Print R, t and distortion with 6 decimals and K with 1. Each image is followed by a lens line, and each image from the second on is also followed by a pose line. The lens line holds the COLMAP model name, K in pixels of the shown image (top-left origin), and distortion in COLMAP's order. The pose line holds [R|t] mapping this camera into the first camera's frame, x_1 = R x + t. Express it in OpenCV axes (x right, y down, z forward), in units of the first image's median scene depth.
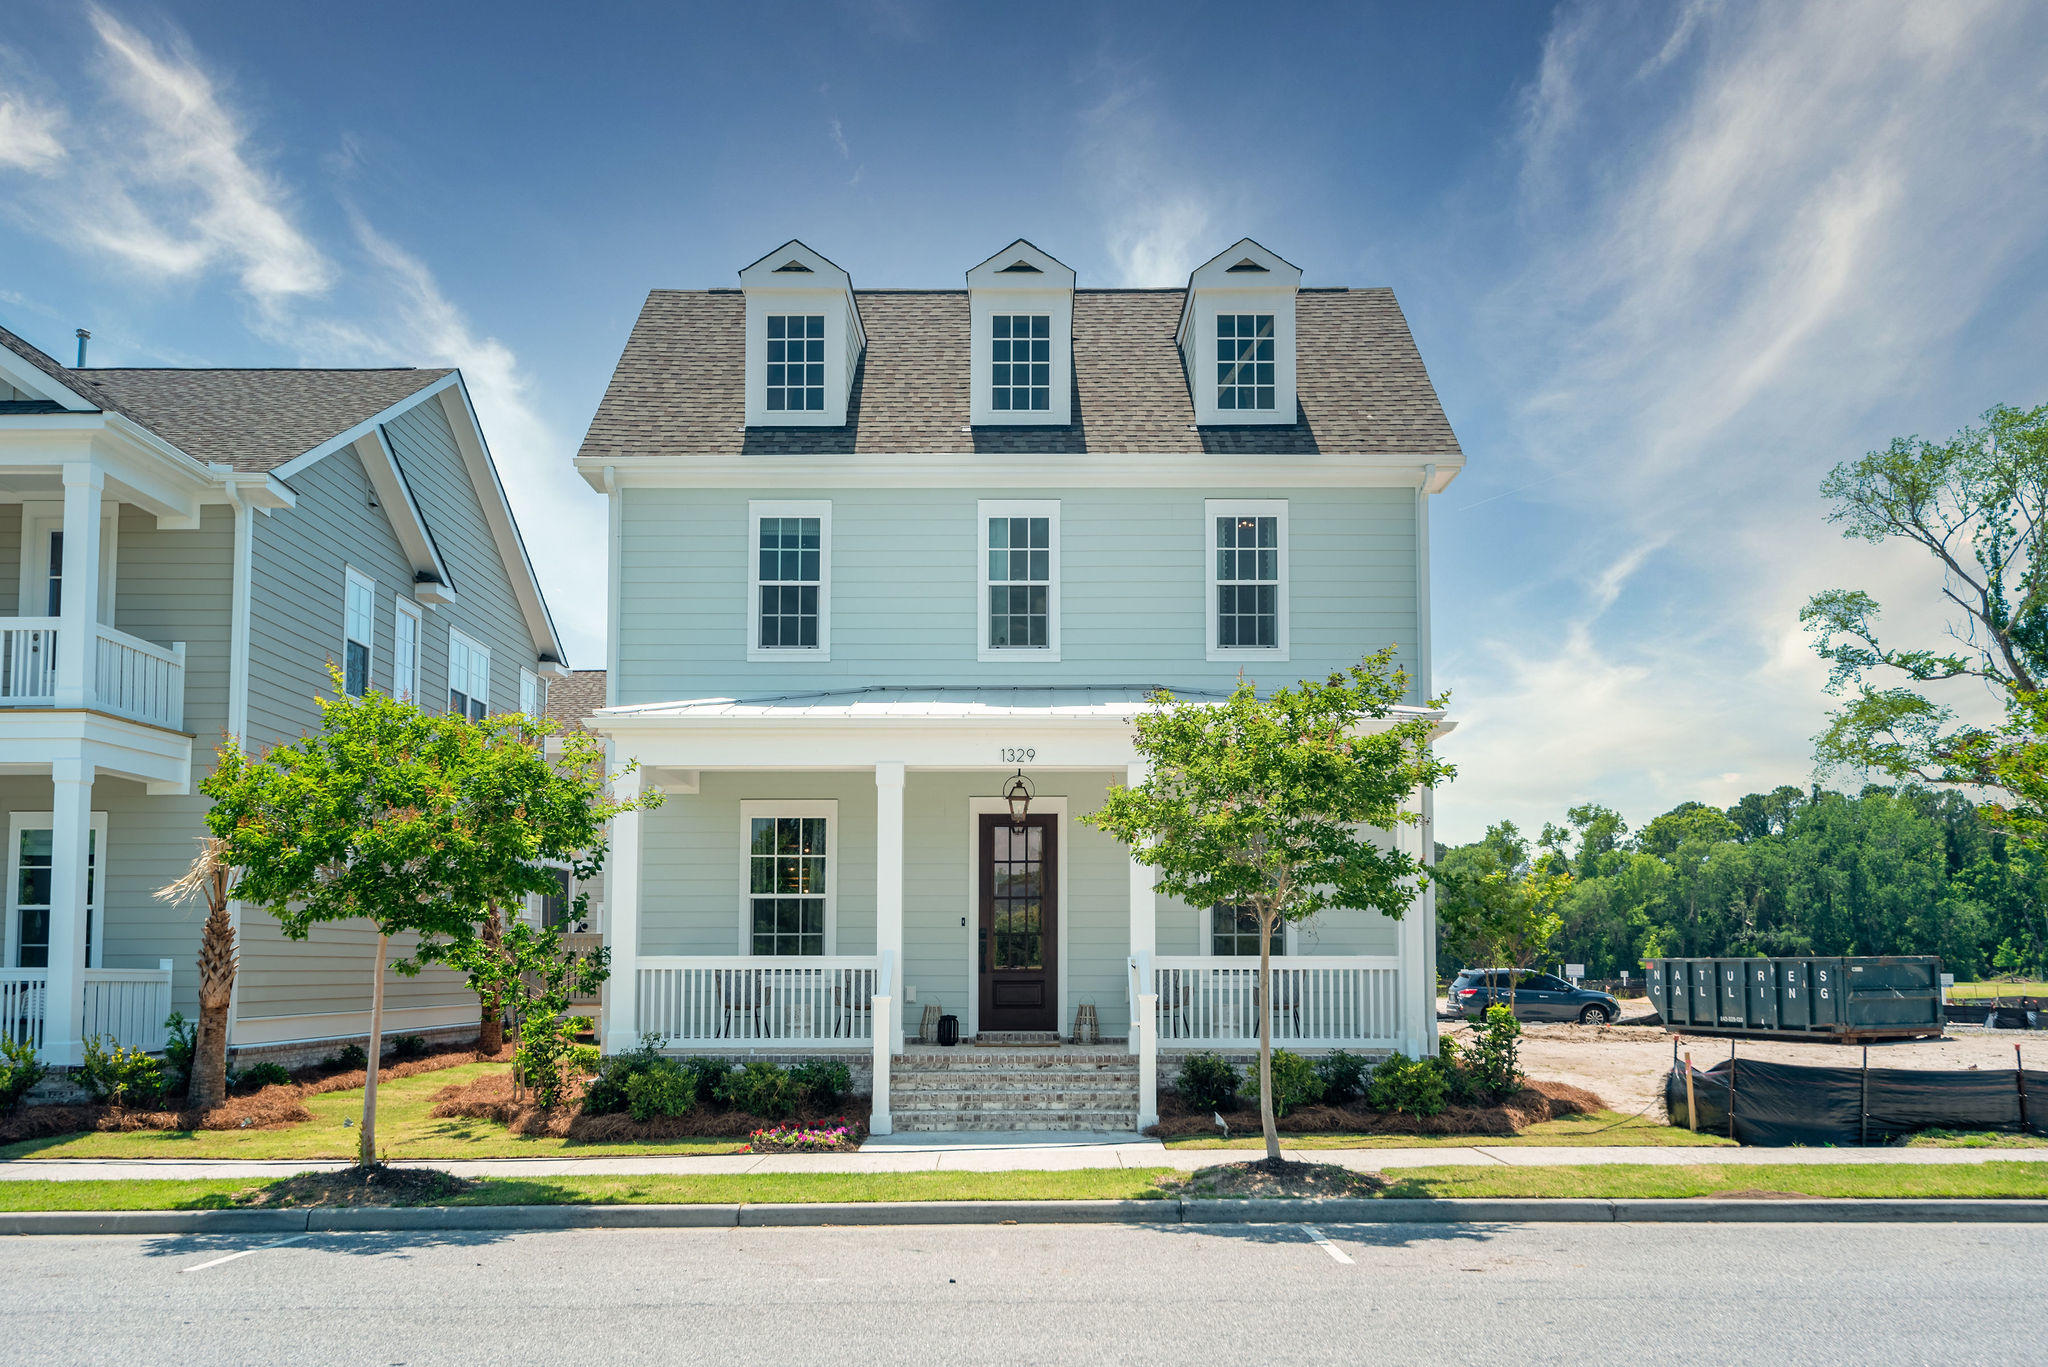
lens RADIAL K [[1752.9, 0, 1003.0], [0, 1752.9, 839.9], [0, 0, 1]] dist [-0.036843, 0.022604]
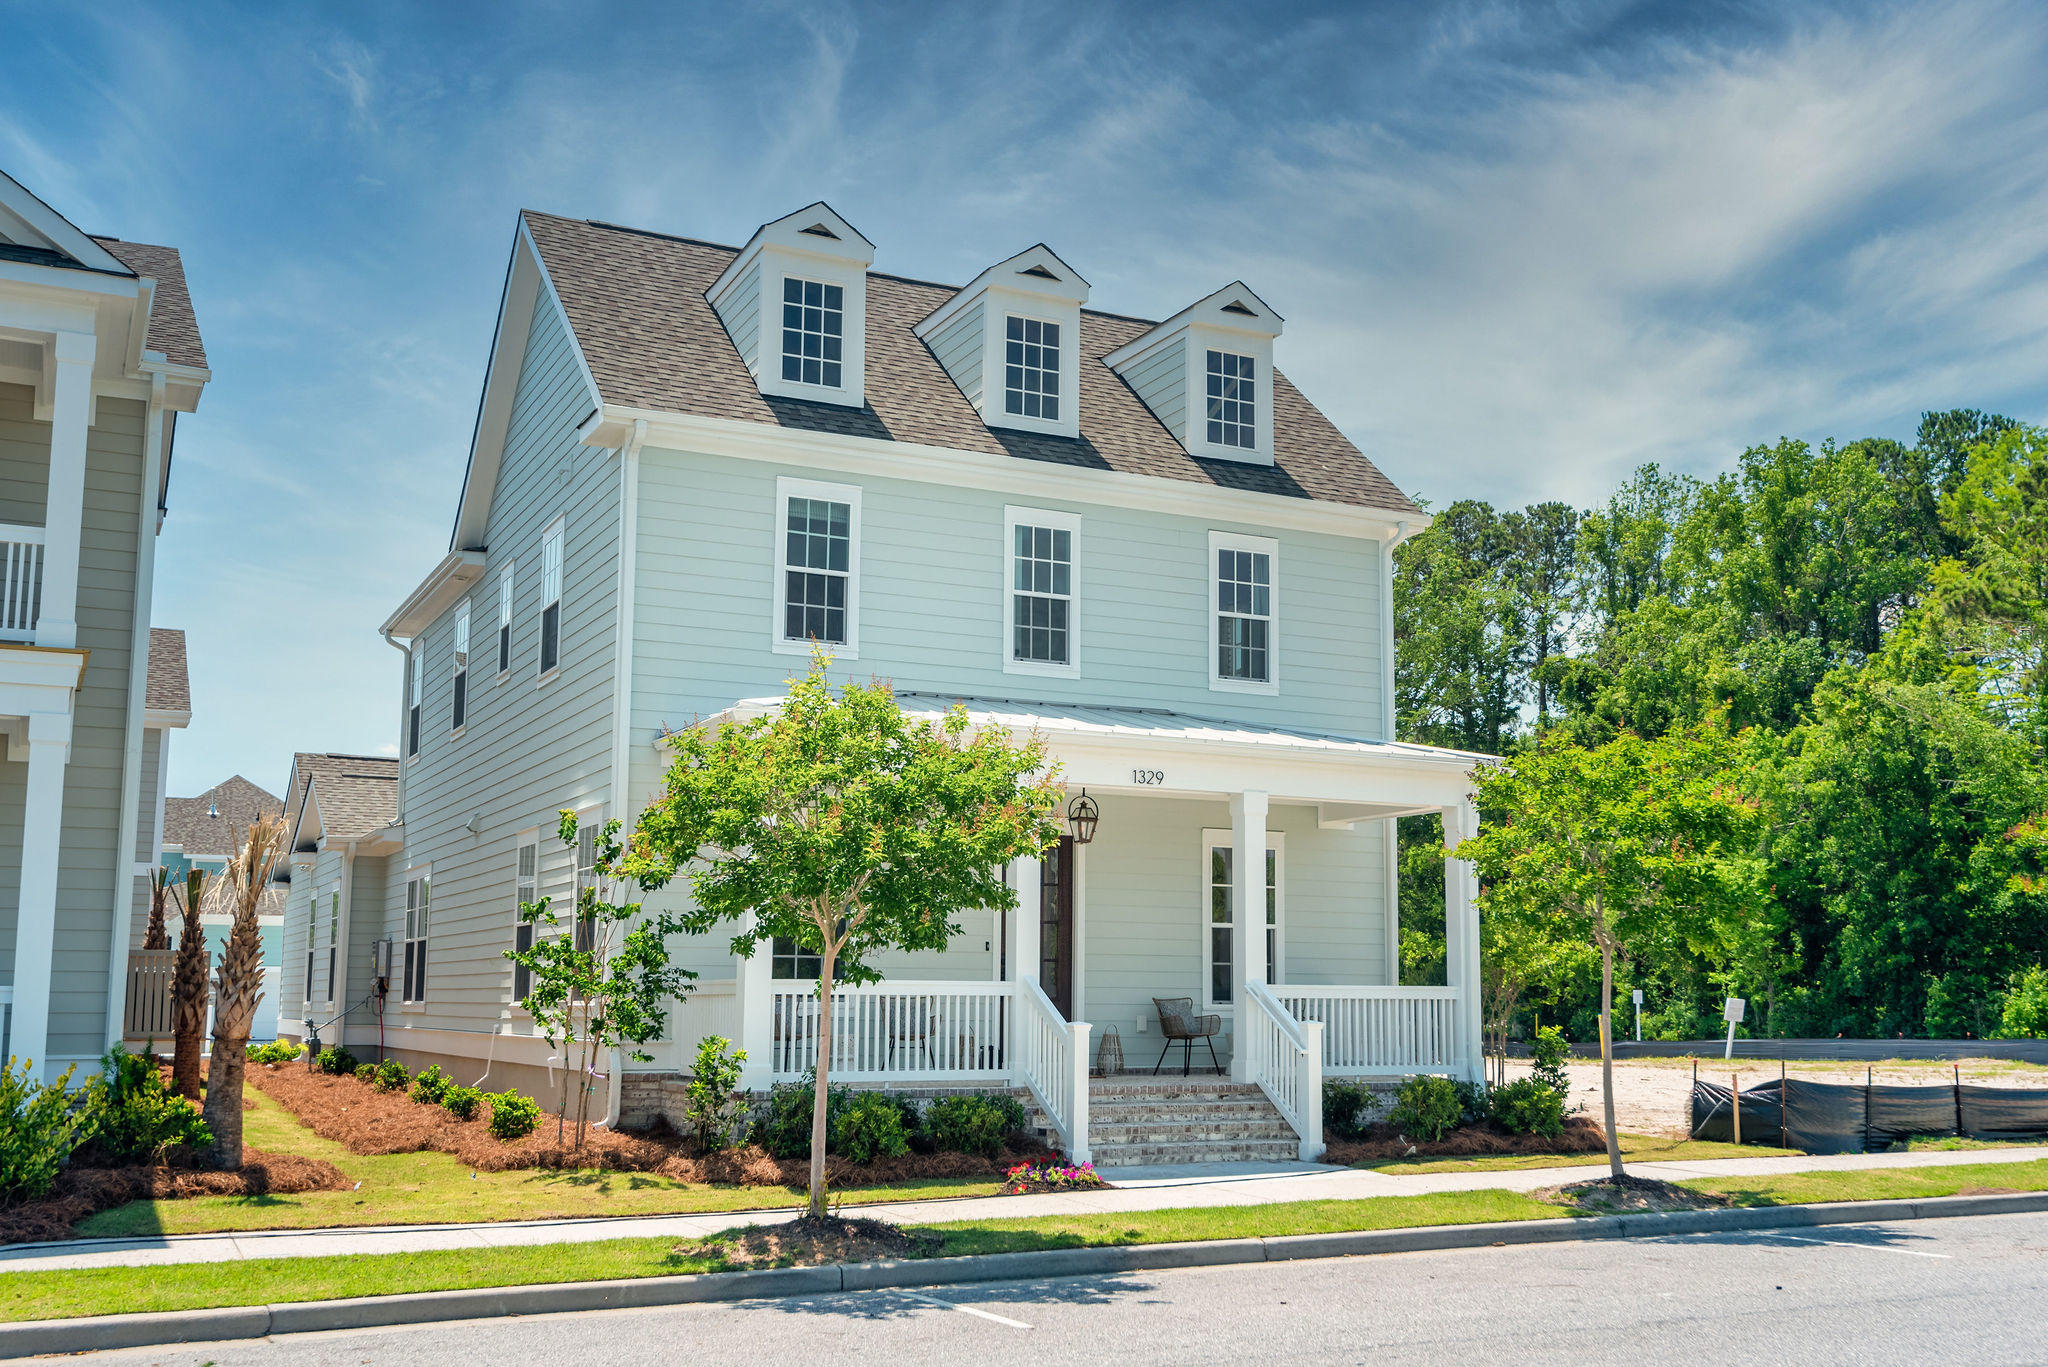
lens RADIAL K [[2028.7, 0, 1026.7], [0, 2028.7, 685.4], [0, 0, 1]] dist [-0.035568, 0.000000]
pose [[0.893511, 0.075317, 0.442681, -0.514301], [-0.041258, 0.995433, -0.086084, 0.000059], [-0.447143, 0.058653, 0.892538, 0.005446]]
